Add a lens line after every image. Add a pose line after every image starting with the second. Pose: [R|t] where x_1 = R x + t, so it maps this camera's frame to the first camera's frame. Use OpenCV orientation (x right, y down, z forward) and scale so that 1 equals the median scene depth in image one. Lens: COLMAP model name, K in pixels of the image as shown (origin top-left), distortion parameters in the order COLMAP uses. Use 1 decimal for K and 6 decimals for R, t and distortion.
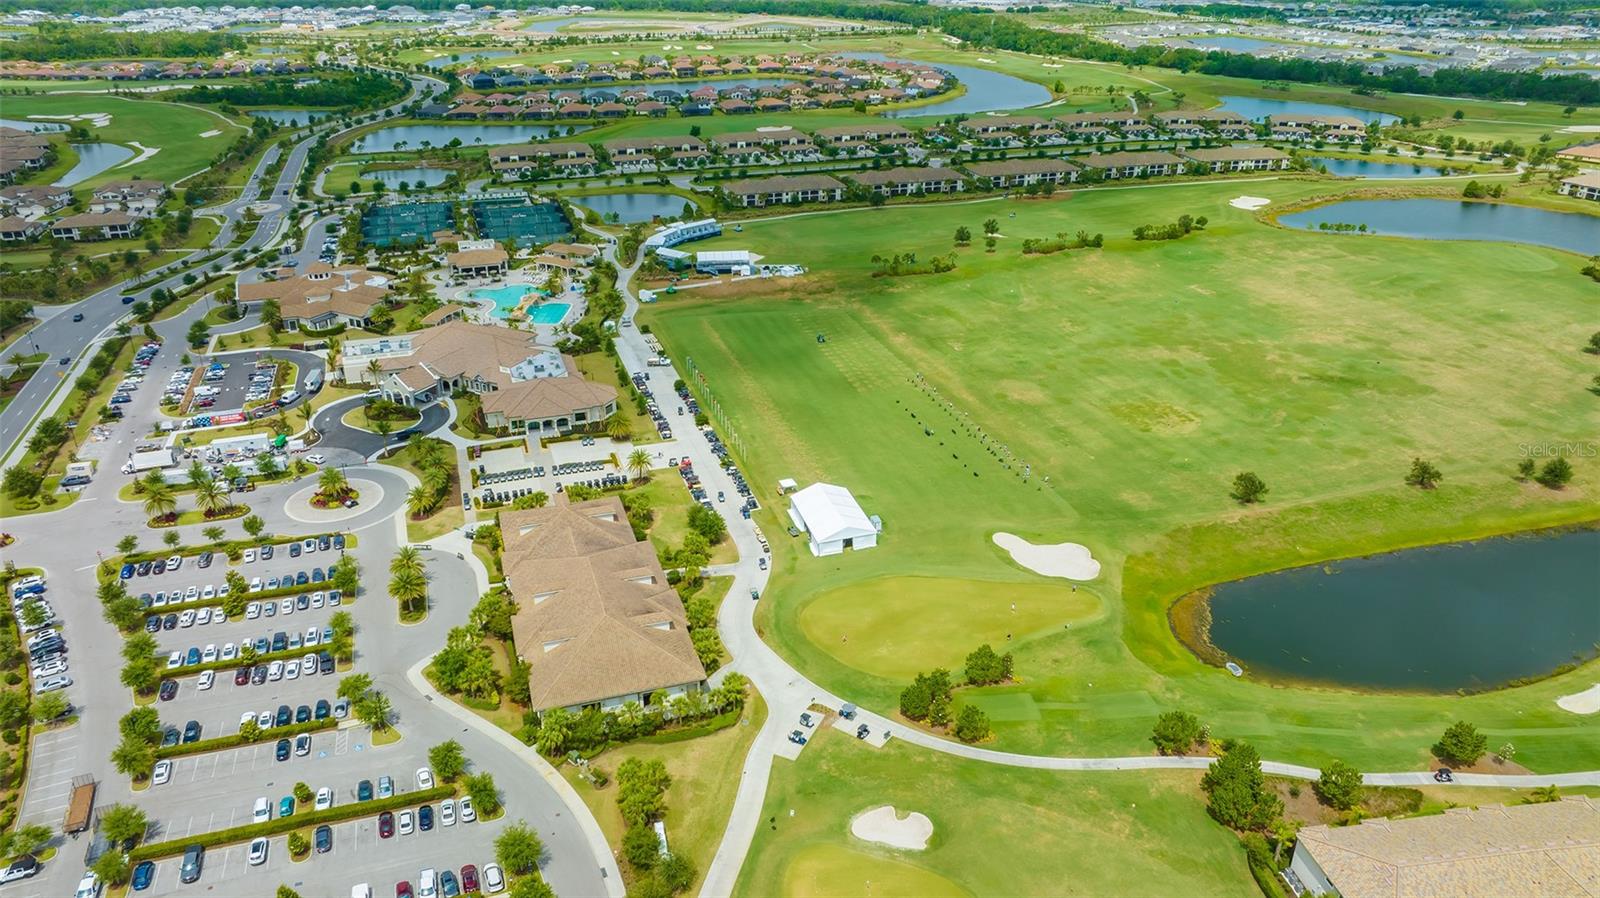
lens RADIAL K [[1183.3, 0, 800.0], [0, 1183.3, 449.0], [0, 0, 1]] dist [-0.103102, 0.137856]
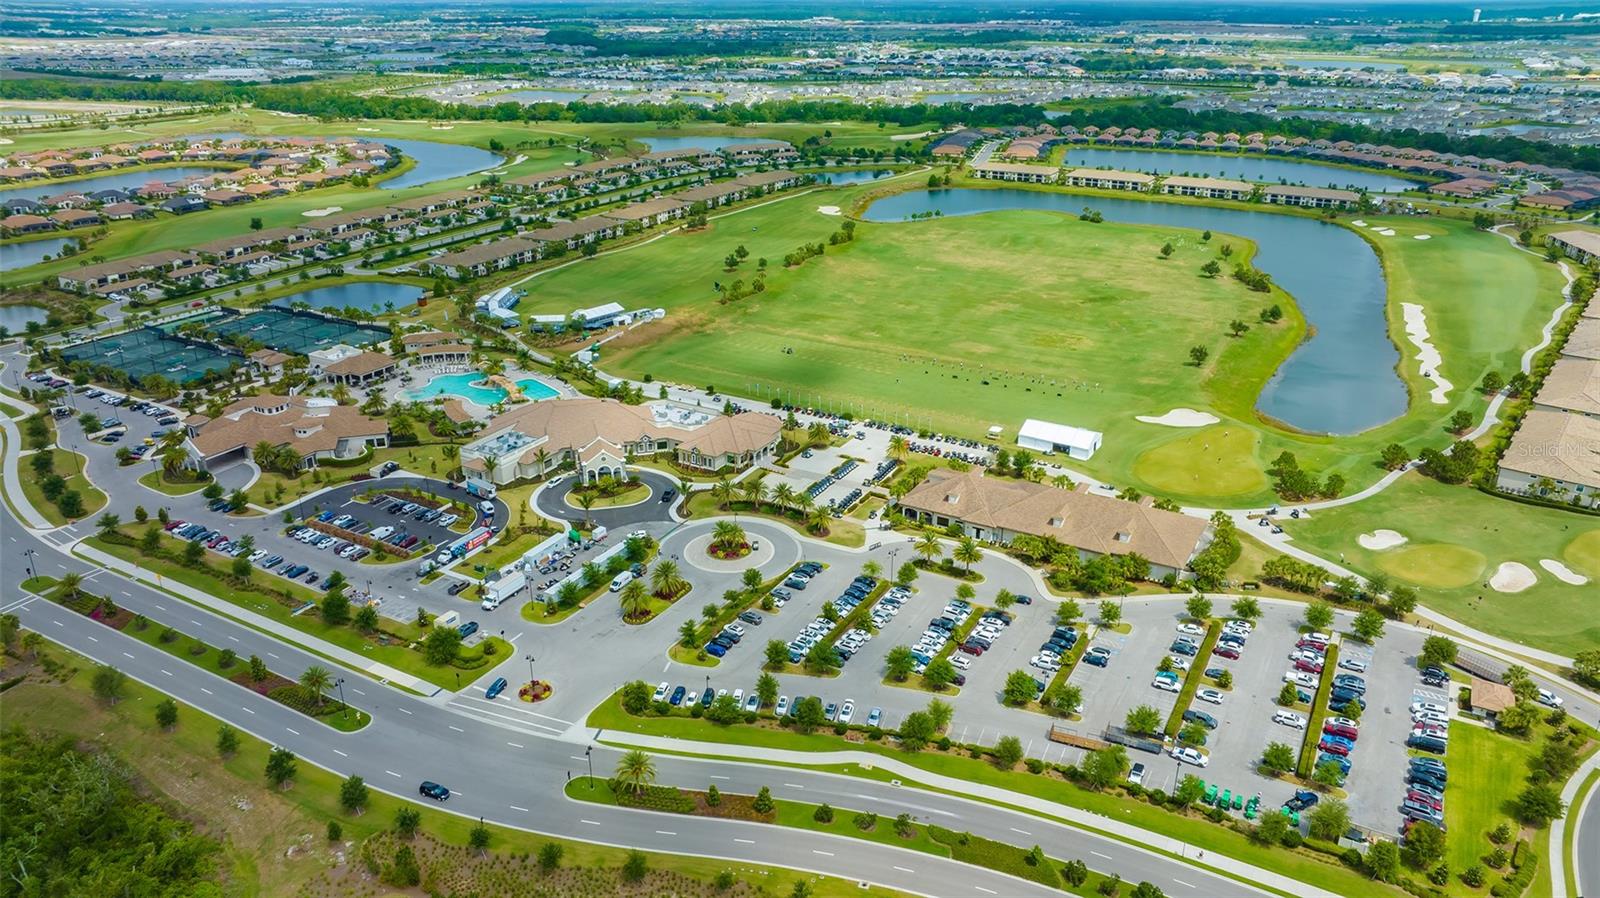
lens RADIAL K [[1183.3, 0, 800.0], [0, 1183.3, 449.0], [0, 0, 1]] dist [-0.103102, 0.137856]
pose [[0.738517, -0.248867, 0.626624, -0.468399], [0.276670, 0.959392, 0.054954, -0.038753], [-0.614854, 0.132784, 0.777382, 0.057559]]
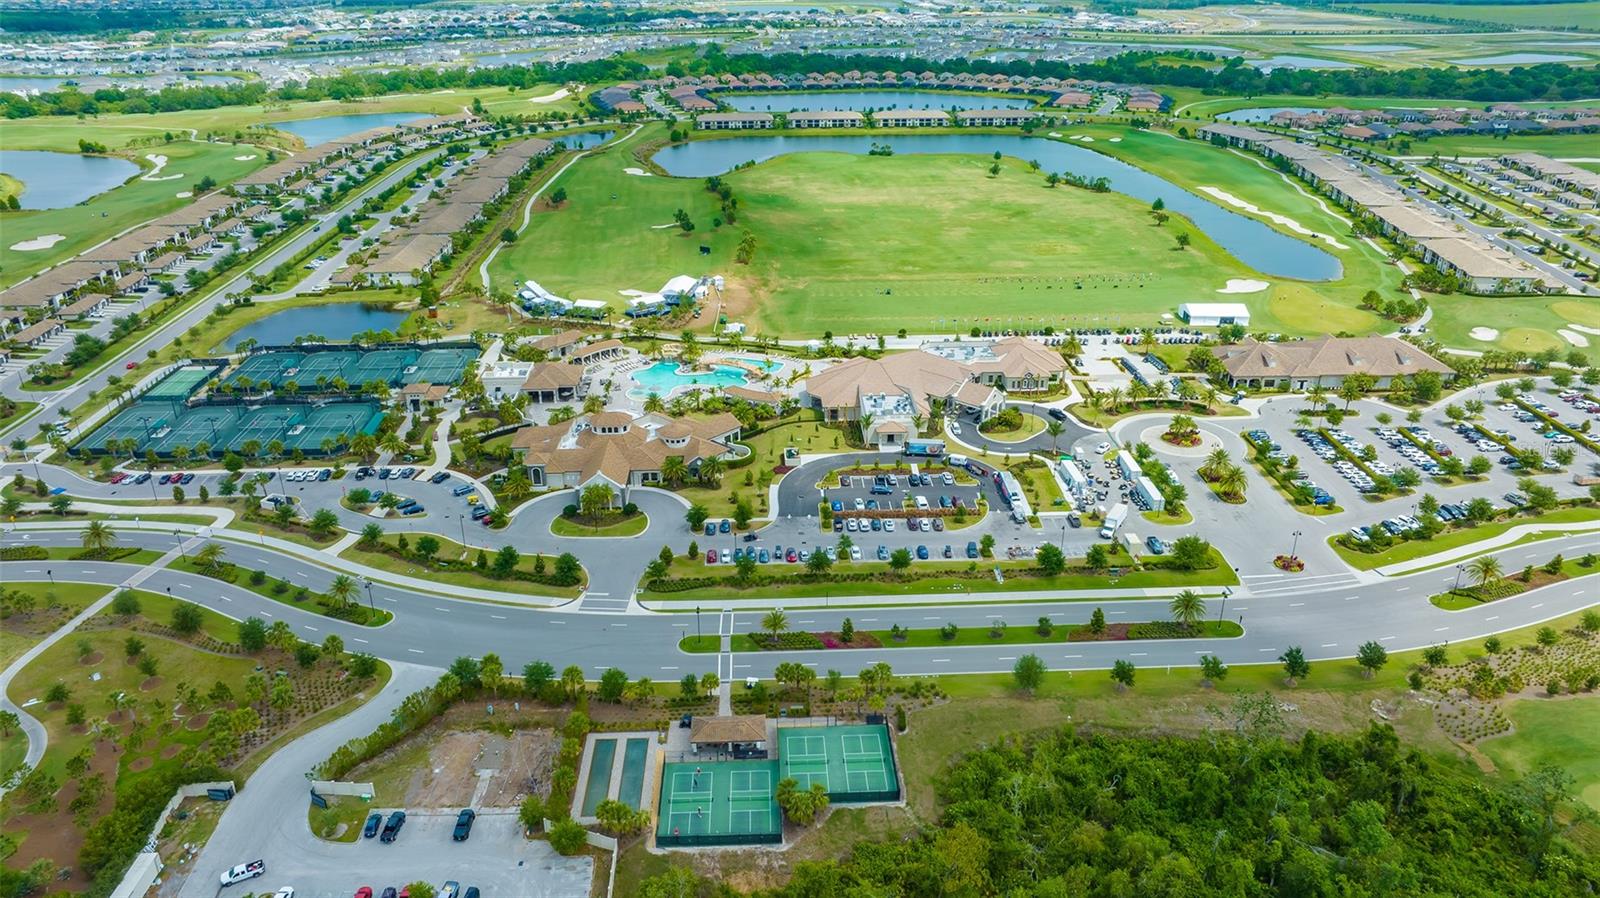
lens RADIAL K [[1028.8, 0, 800.0], [0, 1028.8, 449.0], [0, 0, 1]] dist [-0.013244, 0.000148]
pose [[0.275720, -0.430058, 0.859668, -0.724737], [0.400039, 0.864543, 0.304193, -0.226441], [-0.874041, 0.260029, 0.410412, 0.430589]]
